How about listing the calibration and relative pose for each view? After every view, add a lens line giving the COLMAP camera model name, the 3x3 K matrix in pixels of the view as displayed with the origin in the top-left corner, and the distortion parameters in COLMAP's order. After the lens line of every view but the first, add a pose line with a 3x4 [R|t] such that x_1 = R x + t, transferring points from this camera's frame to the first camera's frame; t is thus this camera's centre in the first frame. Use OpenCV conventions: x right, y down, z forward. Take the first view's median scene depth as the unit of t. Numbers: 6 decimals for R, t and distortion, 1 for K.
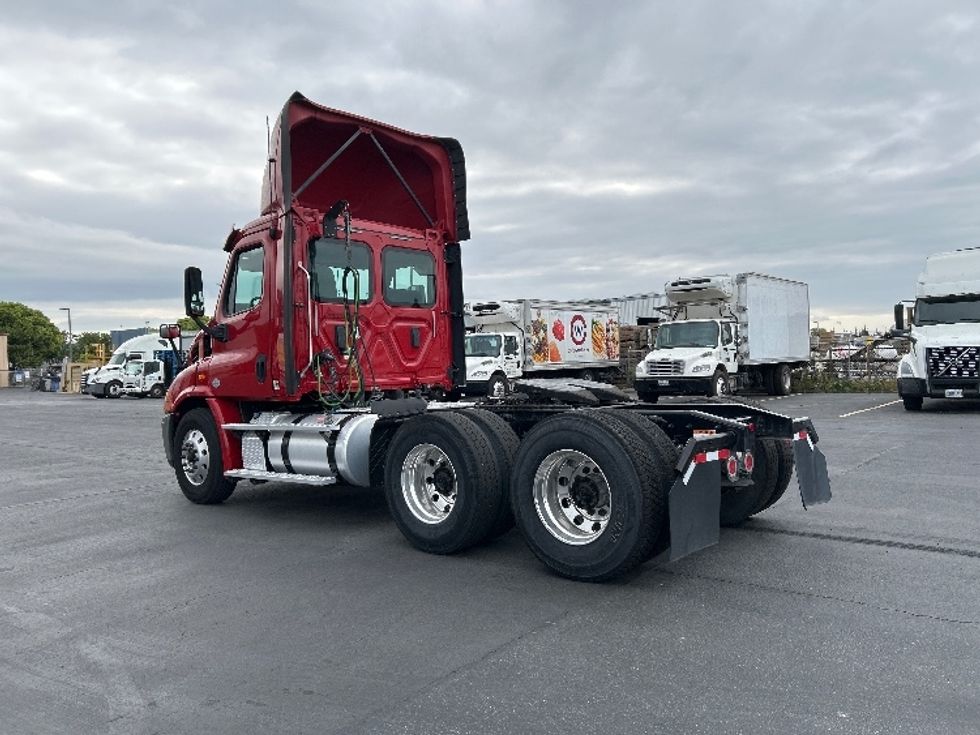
lens RADIAL K [[747.1, 0, 483.8], [0, 747.1, 347.6], [0, 0, 1]] dist [0.009699, 0.000657]
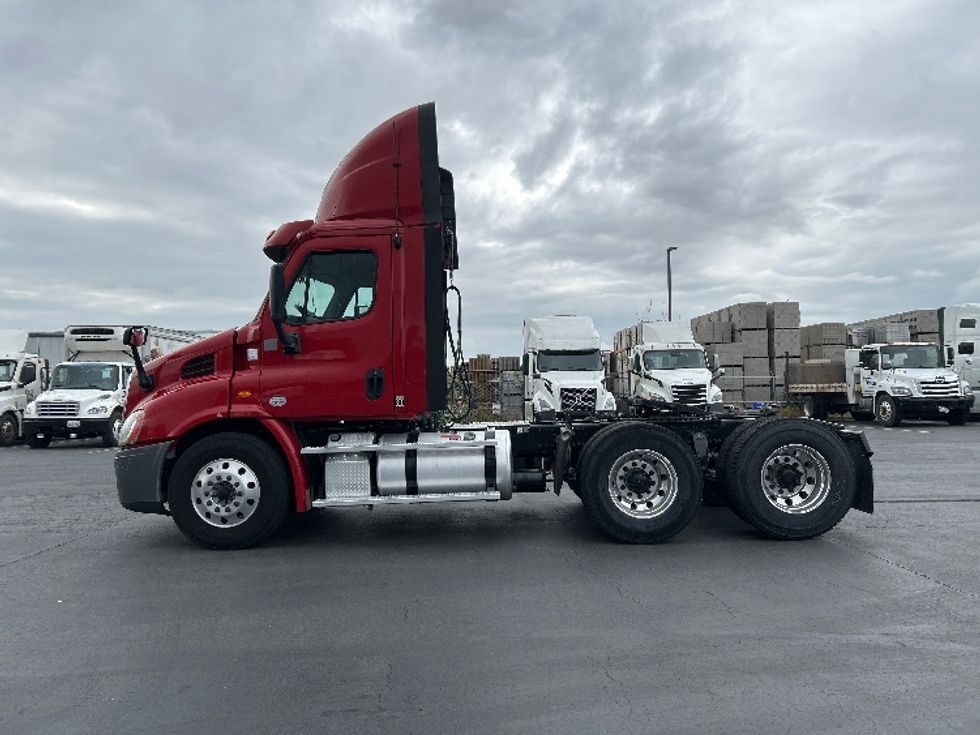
lens RADIAL K [[744.1, 0, 481.7], [0, 744.1, 397.7], [0, 0, 1]] dist [0.041501, -0.002750]
pose [[0.756917, 0.015201, 0.653334, -0.677861], [-0.020988, 0.999779, 0.001054, 0.034132], [-0.653173, -0.014510, 0.757069, 0.184880]]
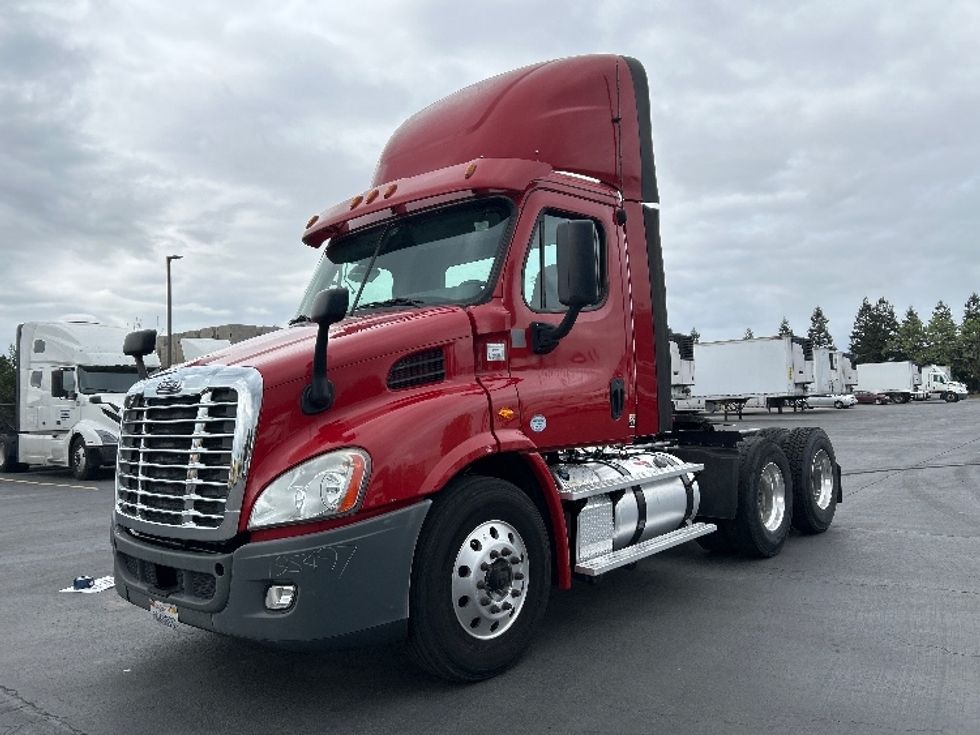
lens RADIAL K [[746.2, 0, 490.0], [0, 746.2, 367.5], [0, 0, 1]] dist [0.023806, 0.001813]
pose [[0.004712, 0.078300, 0.996919, -0.847237], [0.011581, 0.996859, -0.078350, 0.044464], [-0.999922, 0.011914, 0.003791, 0.948835]]
